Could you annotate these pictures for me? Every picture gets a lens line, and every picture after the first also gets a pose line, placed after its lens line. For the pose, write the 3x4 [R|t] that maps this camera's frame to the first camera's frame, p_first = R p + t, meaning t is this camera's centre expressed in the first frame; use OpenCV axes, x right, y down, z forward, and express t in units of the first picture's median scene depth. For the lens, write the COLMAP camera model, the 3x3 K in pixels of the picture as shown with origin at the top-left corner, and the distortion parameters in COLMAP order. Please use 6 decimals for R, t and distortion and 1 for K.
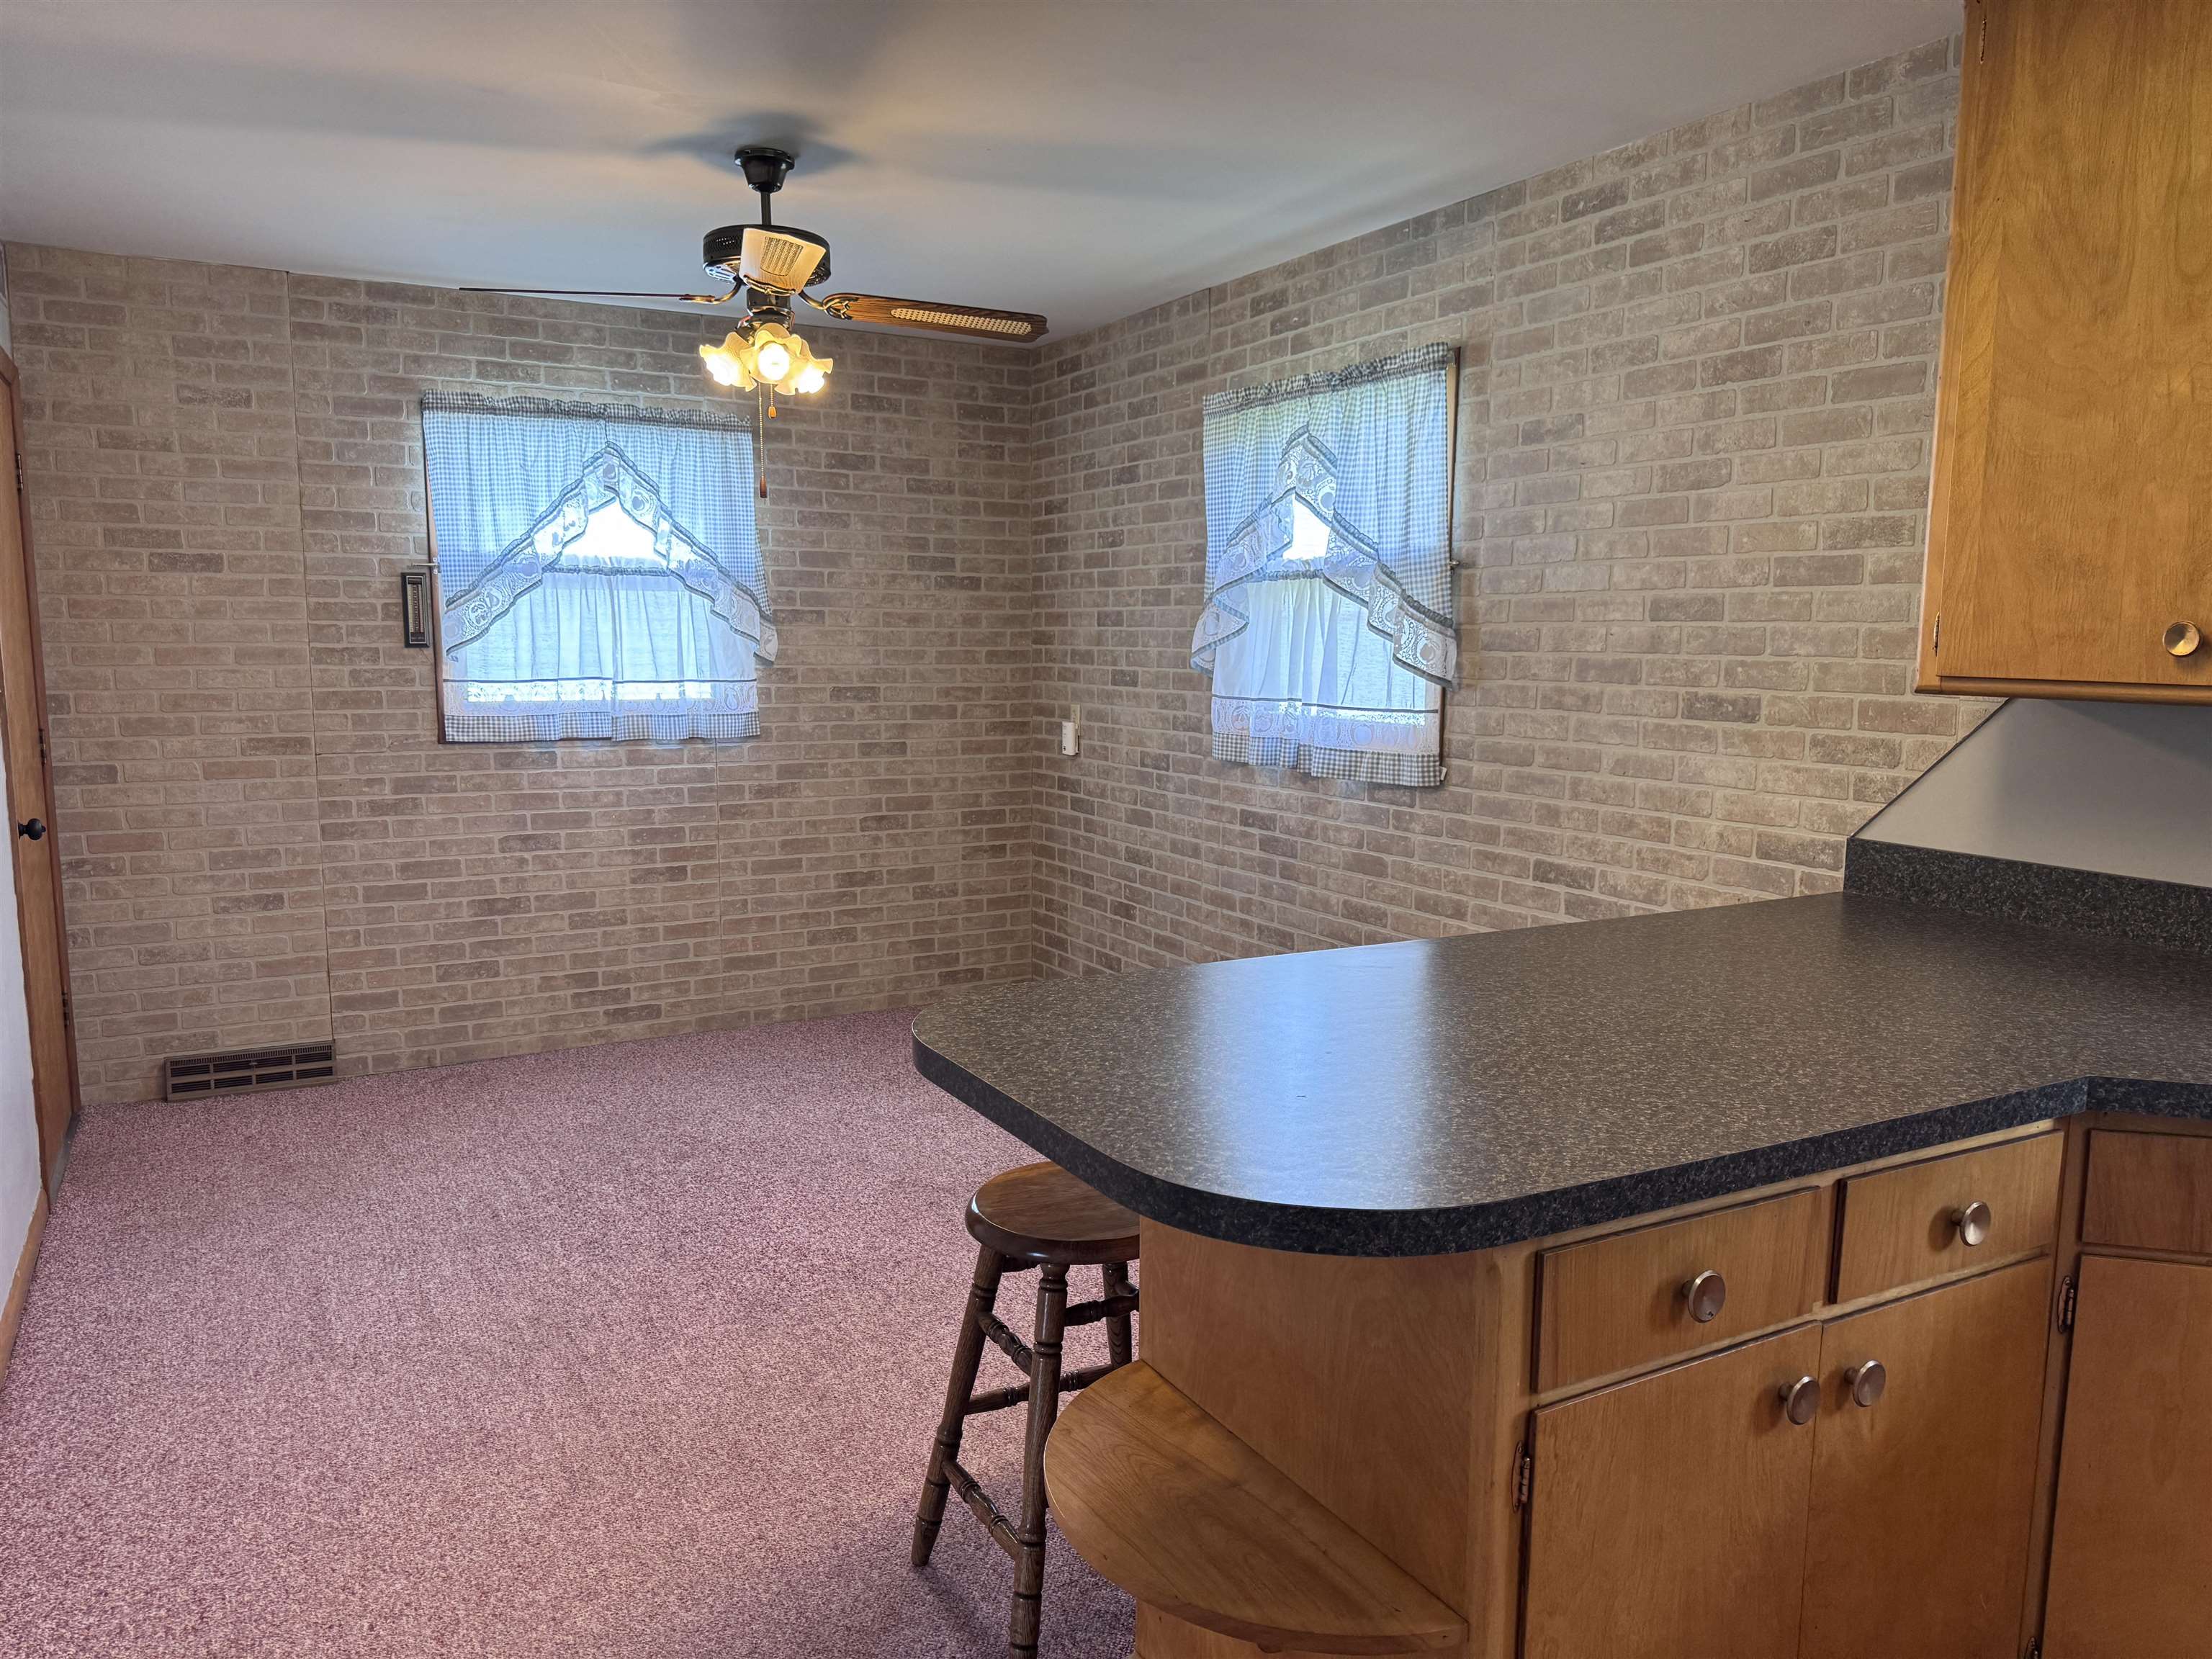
lens RADIAL K [[1546.3, 0, 1097.2], [0, 1546.3, 841.0], [0, 0, 1]] dist [0.082080, -0.128889]
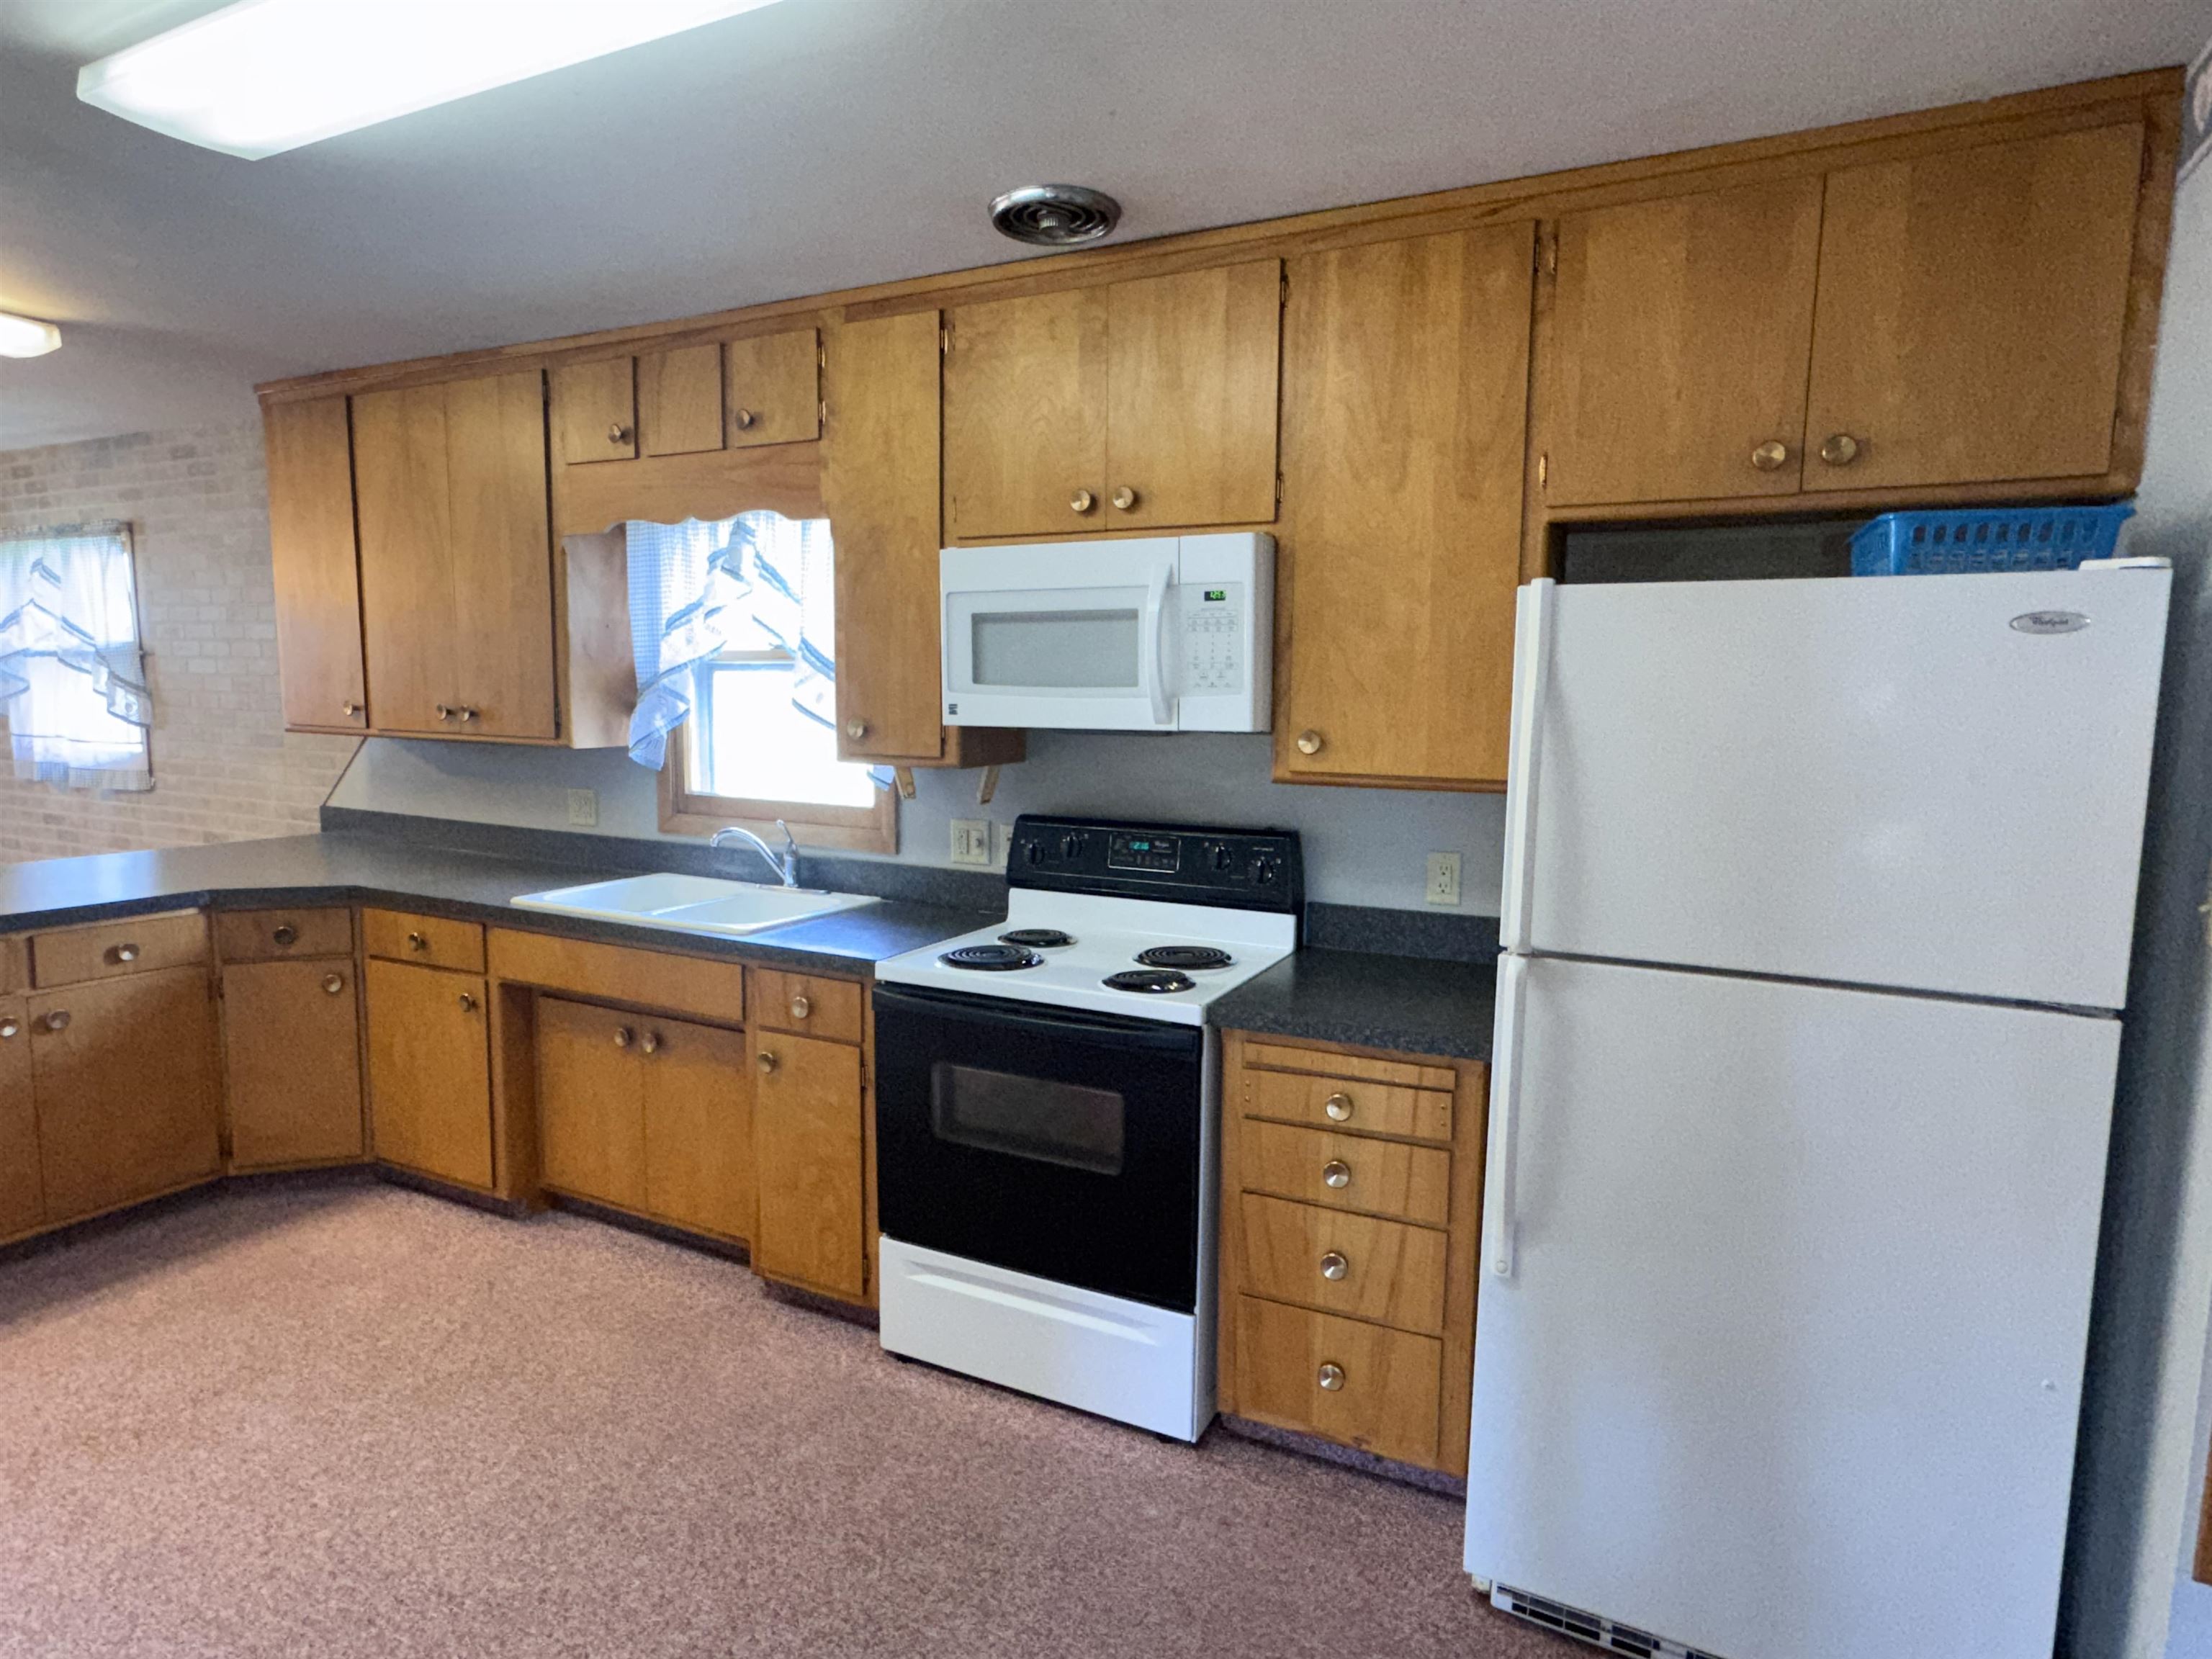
lens RADIAL K [[1209.7, 0, 1106.0], [0, 1209.7, 829.5], [0, 0, 1]] dist [-0.000850, -0.000302]
pose [[0.820968, -0.054098, 0.568406, 0.391785], [0.061220, 0.998103, 0.006573, 0.071771], [-0.567683, 0.029402, 0.822722, -0.727367]]
